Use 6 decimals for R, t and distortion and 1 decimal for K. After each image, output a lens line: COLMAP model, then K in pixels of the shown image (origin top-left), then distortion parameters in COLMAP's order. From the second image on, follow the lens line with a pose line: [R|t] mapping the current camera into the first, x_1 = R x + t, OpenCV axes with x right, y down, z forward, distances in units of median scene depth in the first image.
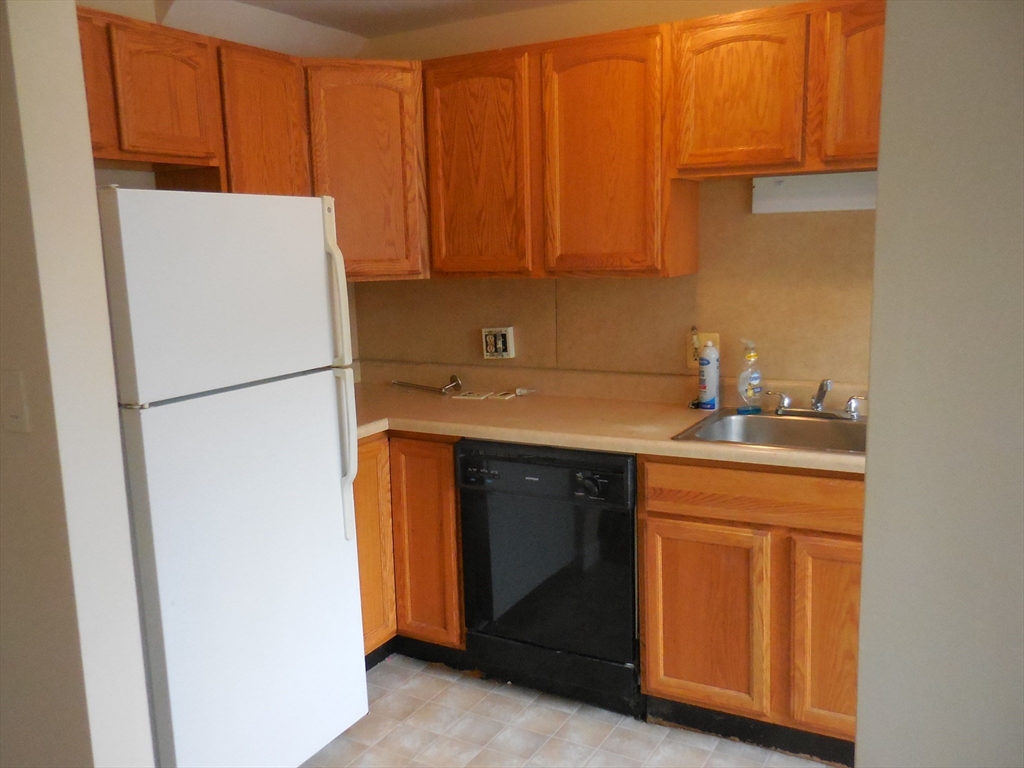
lens RADIAL K [[843.6, 0, 512.0], [0, 843.6, 384.0], [0, 0, 1]] dist [-0.020657, 0.000769]
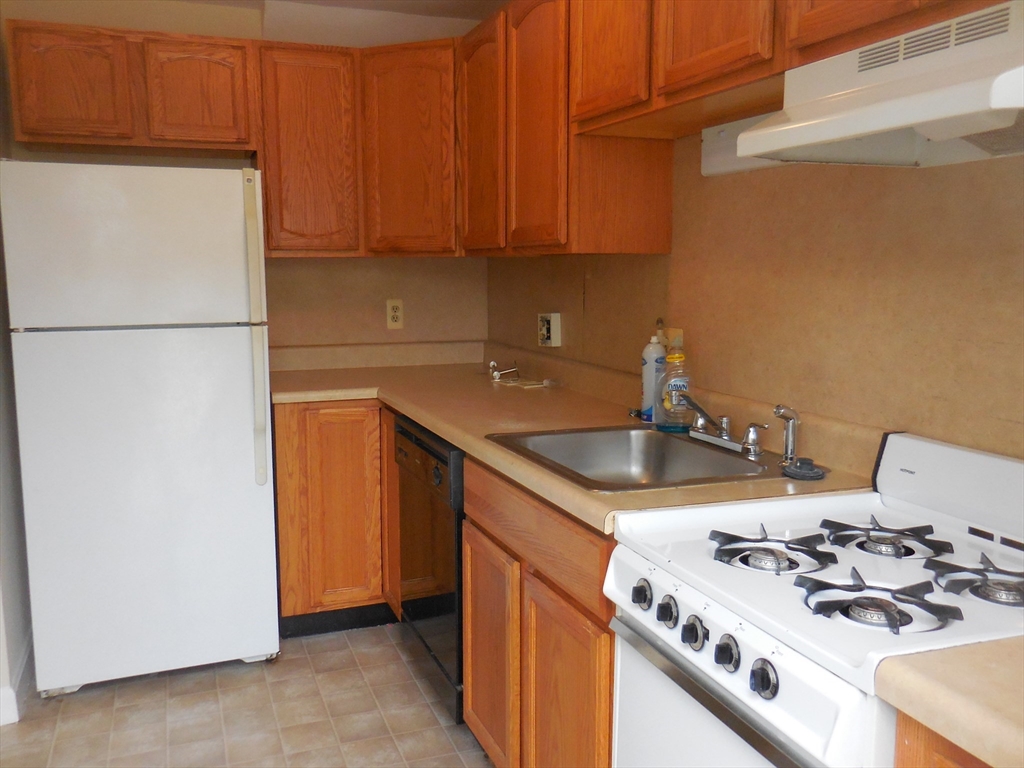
lens RADIAL K [[847.1, 0, 512.8], [0, 847.1, 379.6], [0, 0, 1]] dist [-0.032049, -0.000493]
pose [[0.791810, 0.109833, -0.600810, 0.634997], [-0.120865, 0.992422, 0.022134, -0.012399], [0.598688, 0.055091, 0.799085, 0.285832]]
